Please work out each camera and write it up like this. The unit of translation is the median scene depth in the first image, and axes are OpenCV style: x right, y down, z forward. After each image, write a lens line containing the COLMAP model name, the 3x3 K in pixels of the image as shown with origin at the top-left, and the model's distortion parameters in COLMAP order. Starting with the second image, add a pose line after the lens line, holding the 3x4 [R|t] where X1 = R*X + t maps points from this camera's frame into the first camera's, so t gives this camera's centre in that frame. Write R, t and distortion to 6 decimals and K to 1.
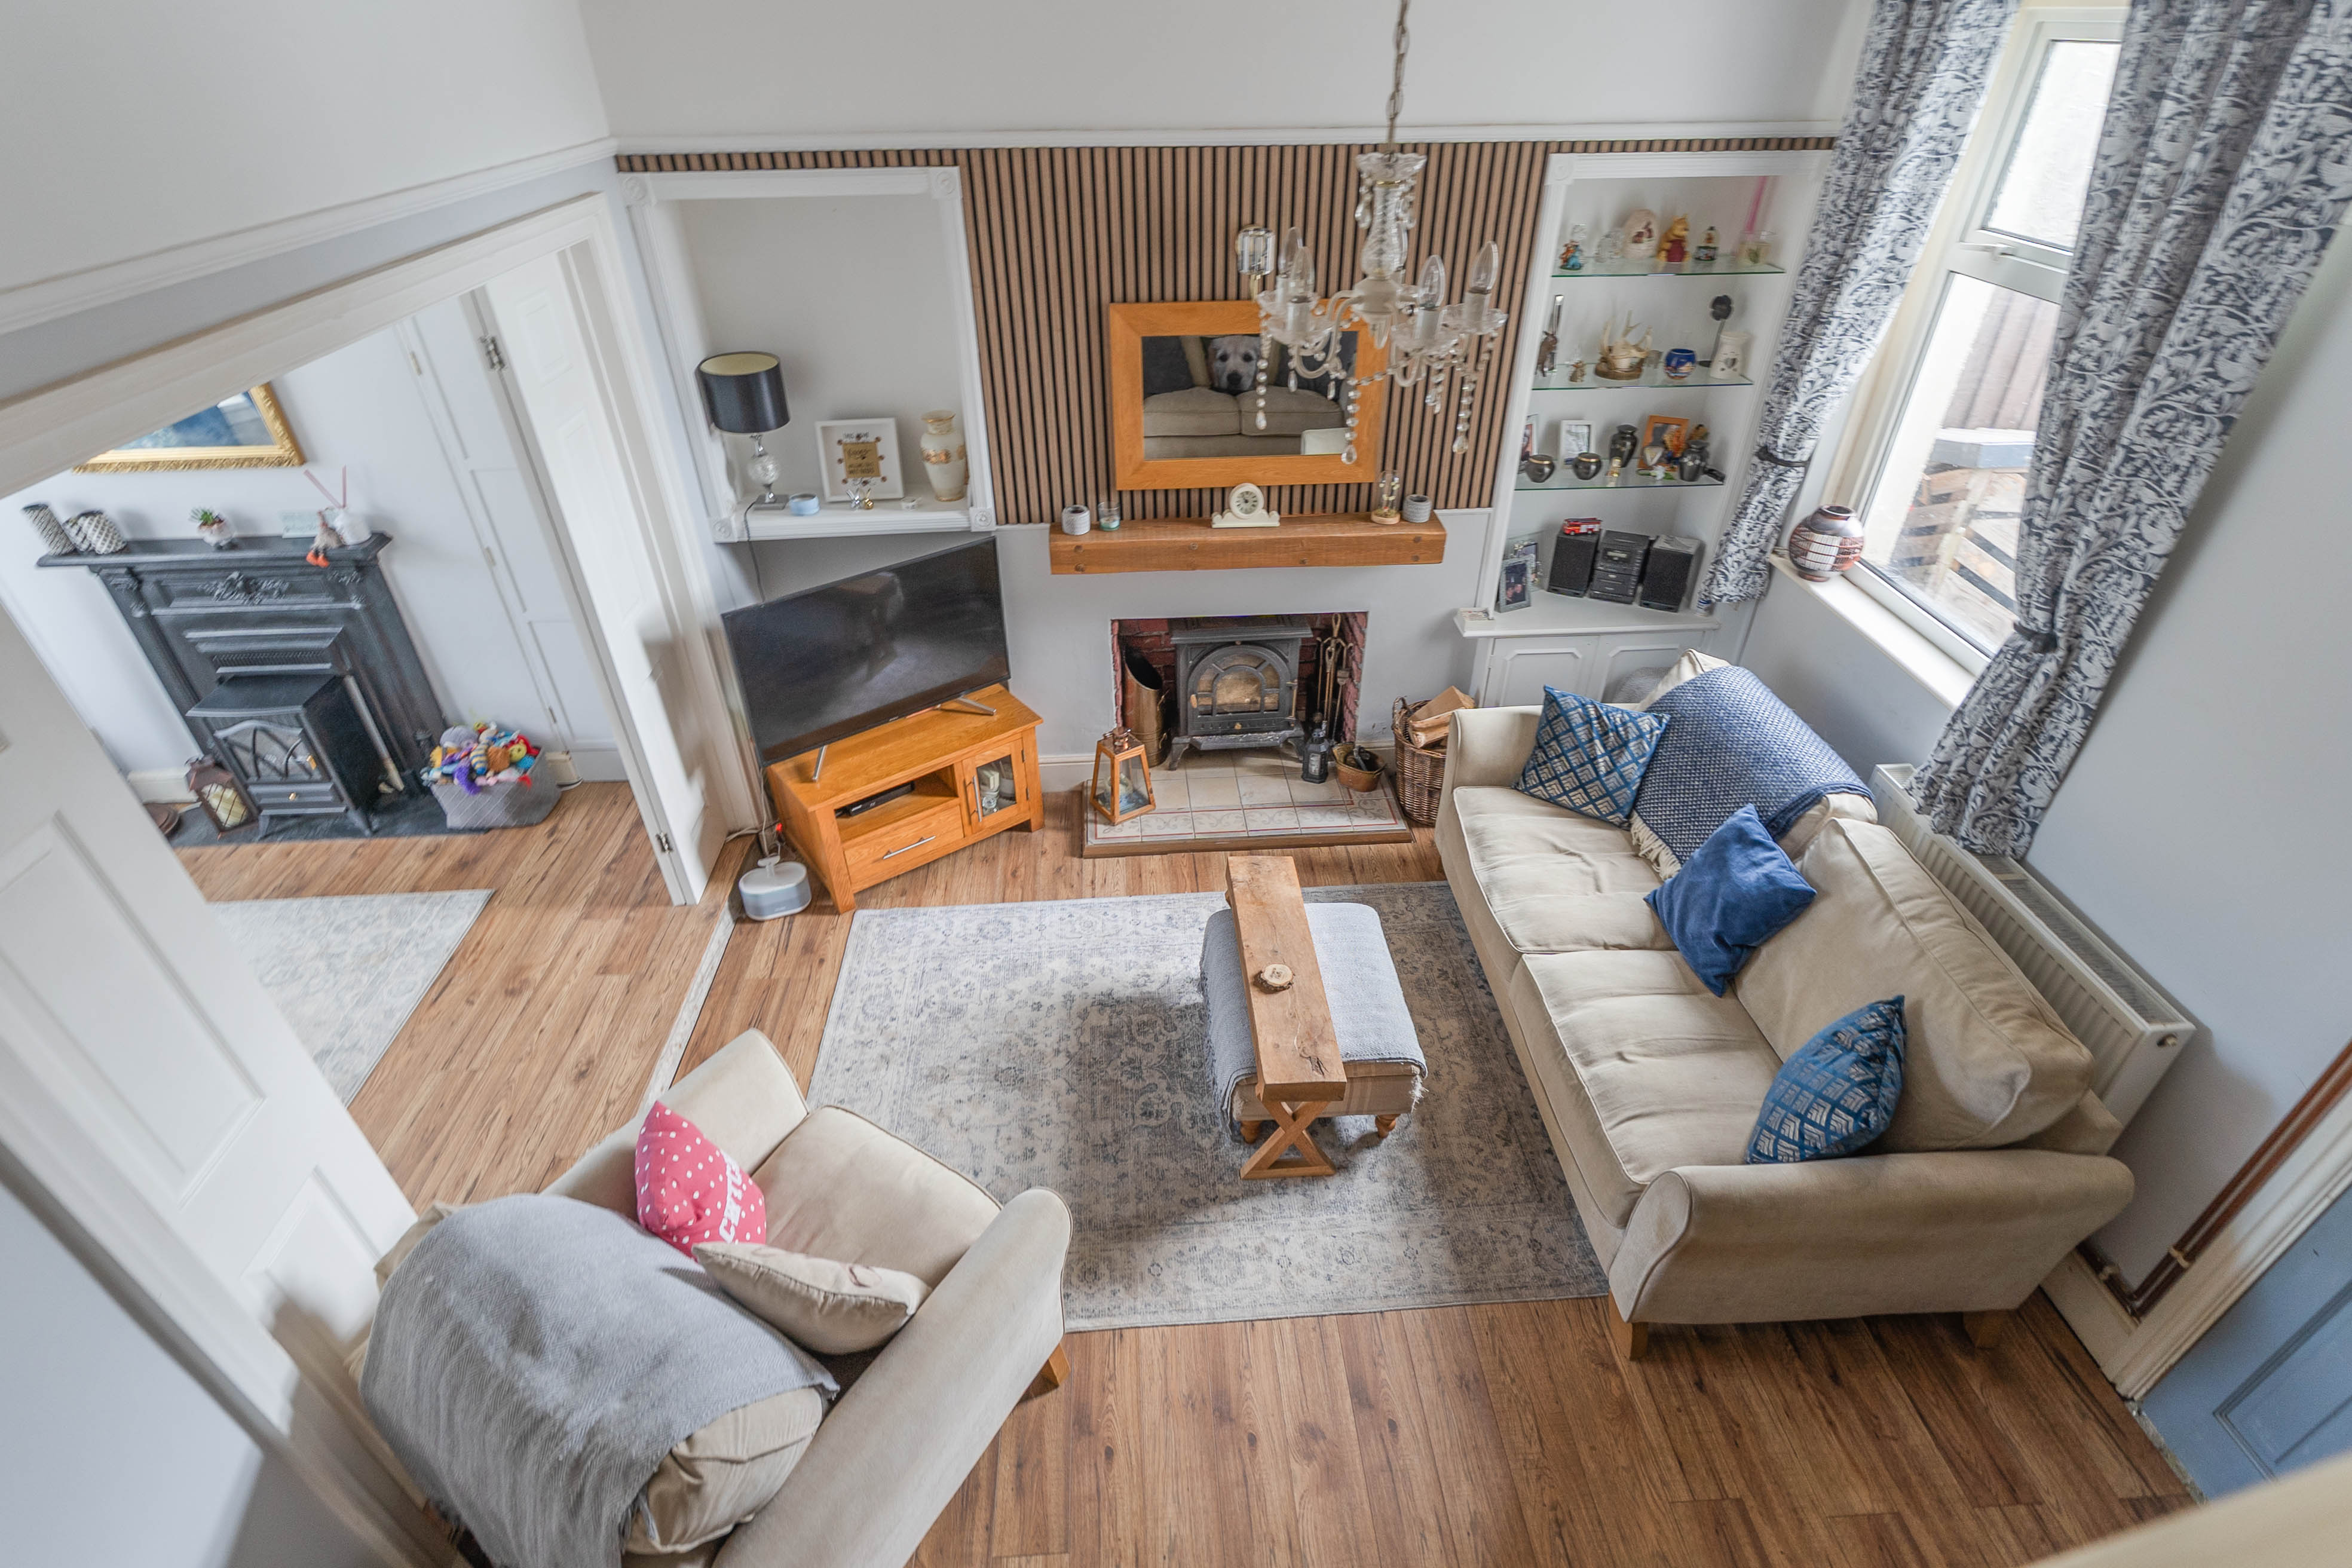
lens RADIAL K [[1119.2, 0, 1174.7], [0, 1119.2, 794.9], [0, 0, 1]] dist [0.001978, -0.000468]
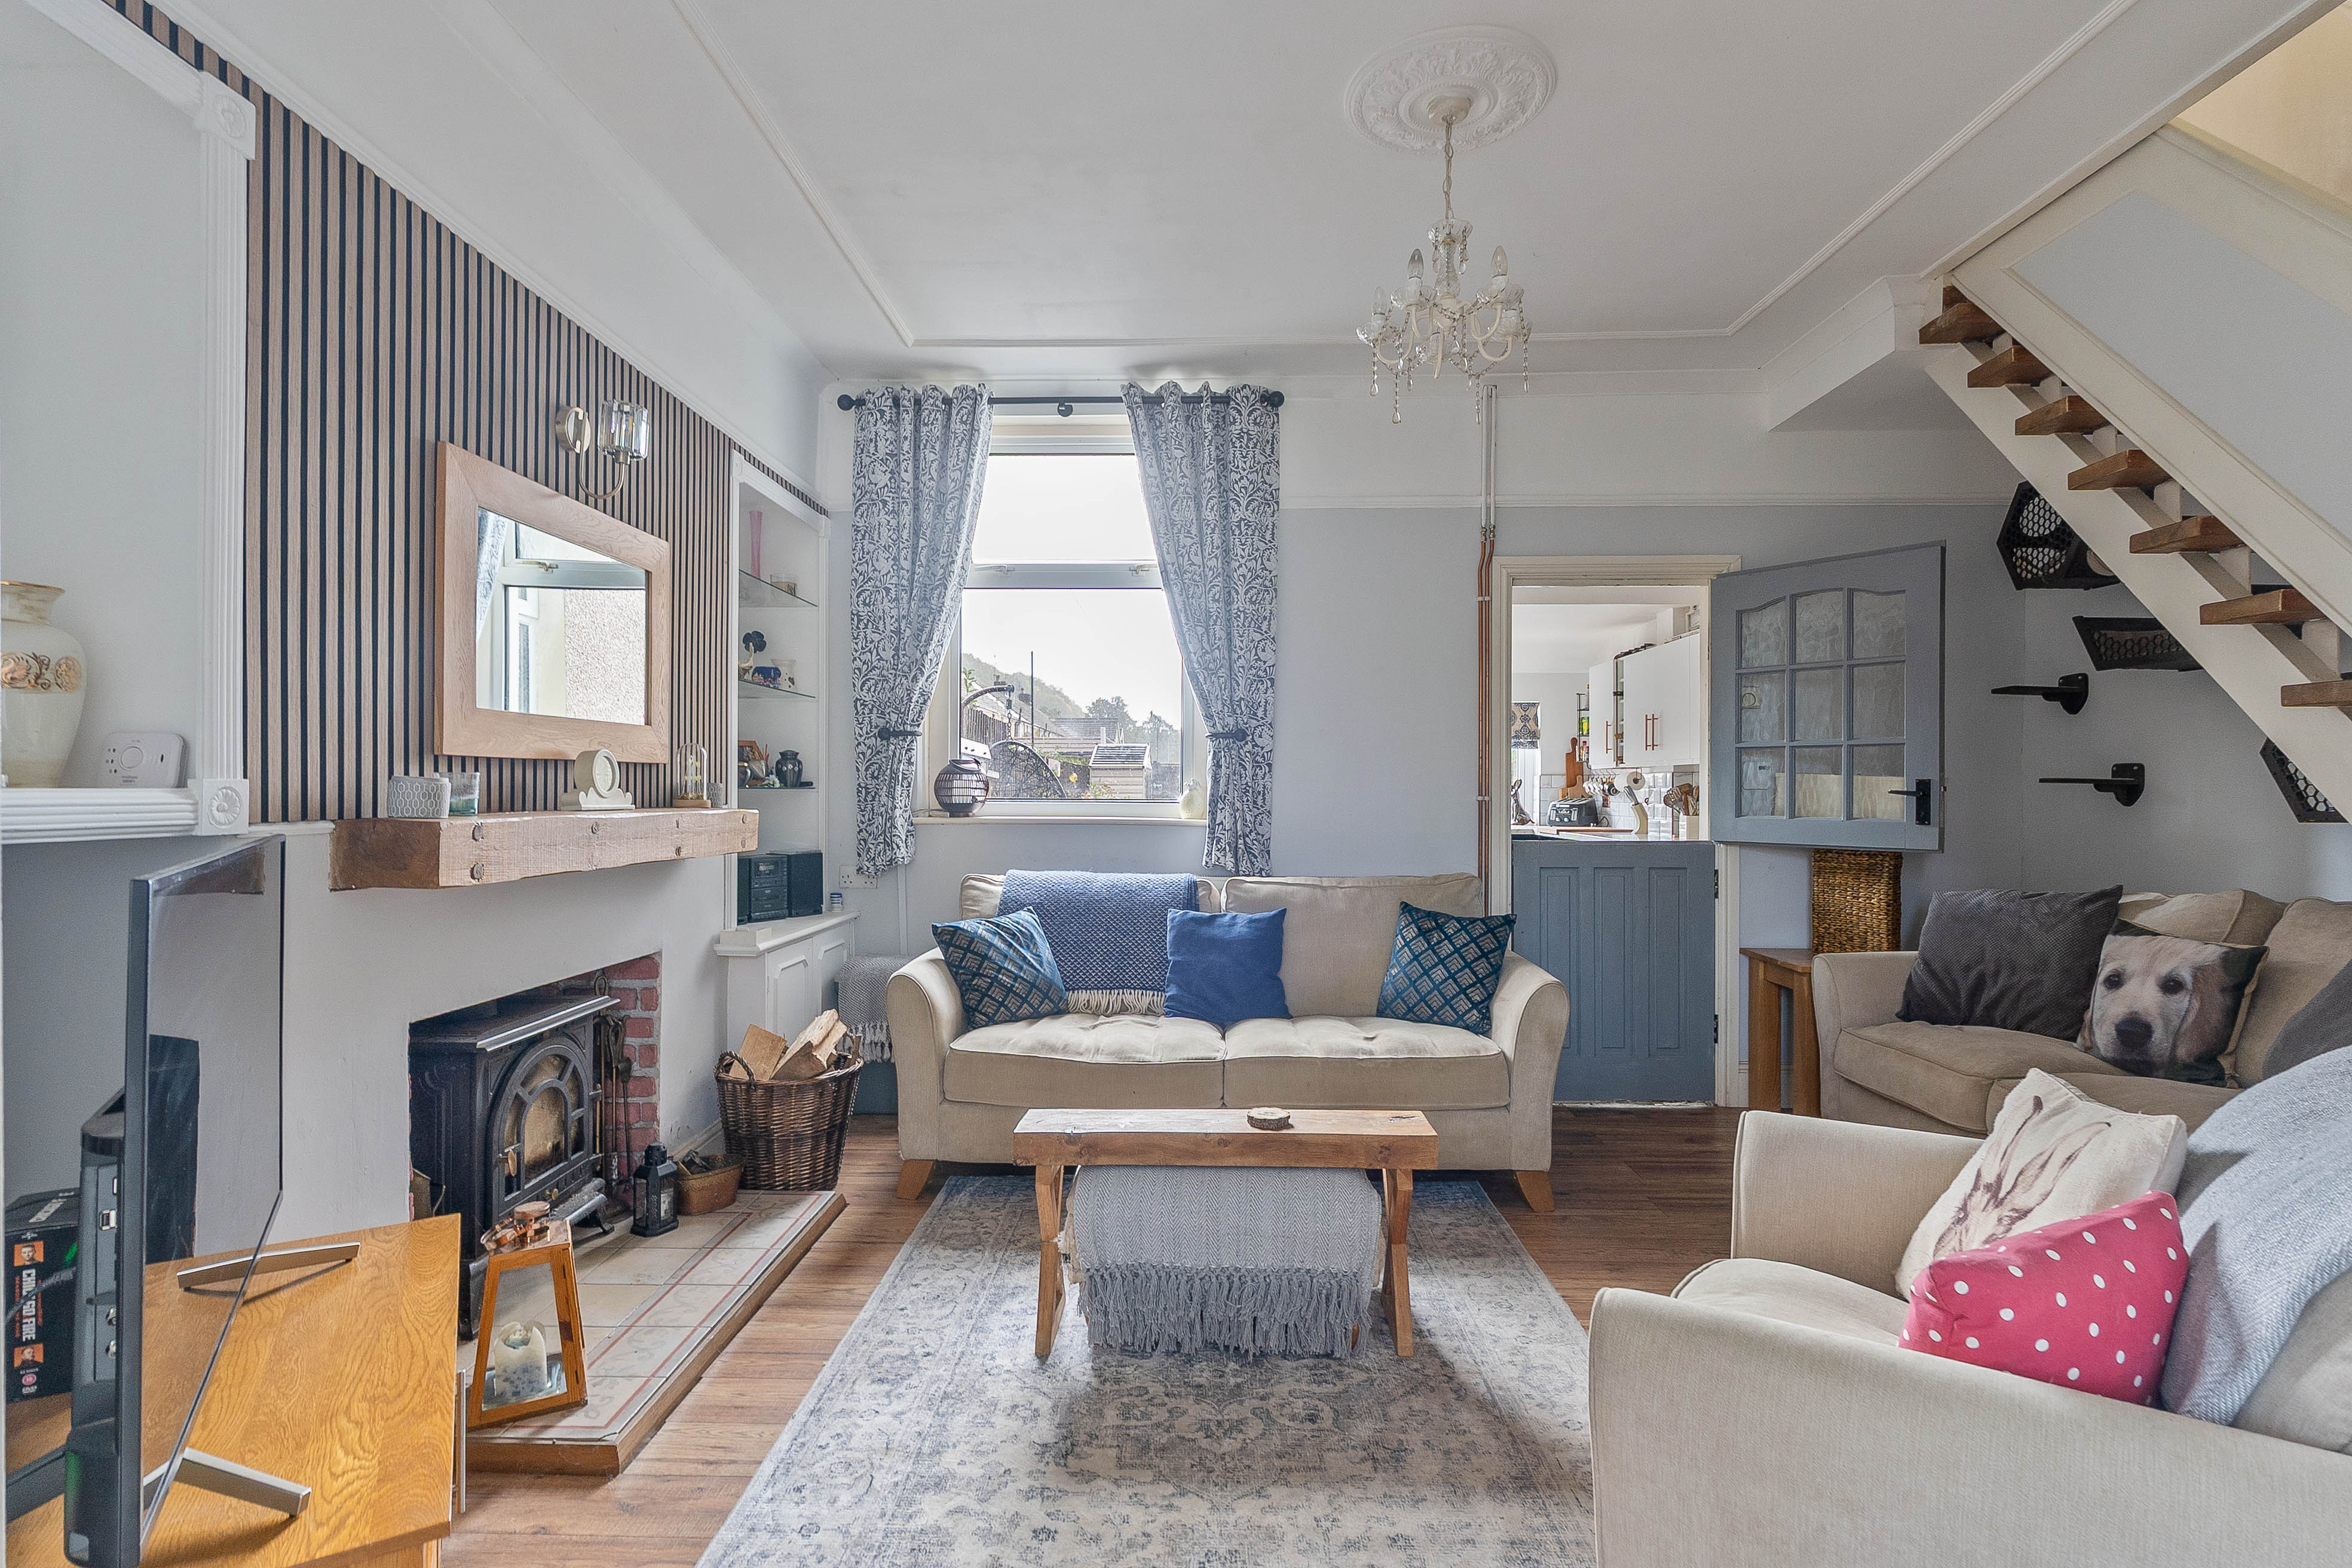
lens RADIAL K [[1126.8, 0, 1176.0], [0, 1126.8, 784.0], [0, 0, 1]] dist [0.000515, -0.000133]
pose [[0.092201, 0.011901, 0.995669, -0.621165], [0.570913, 0.818616, -0.062652, -0.018951], [-0.815817, 0.574217, 0.068682, 0.727606]]
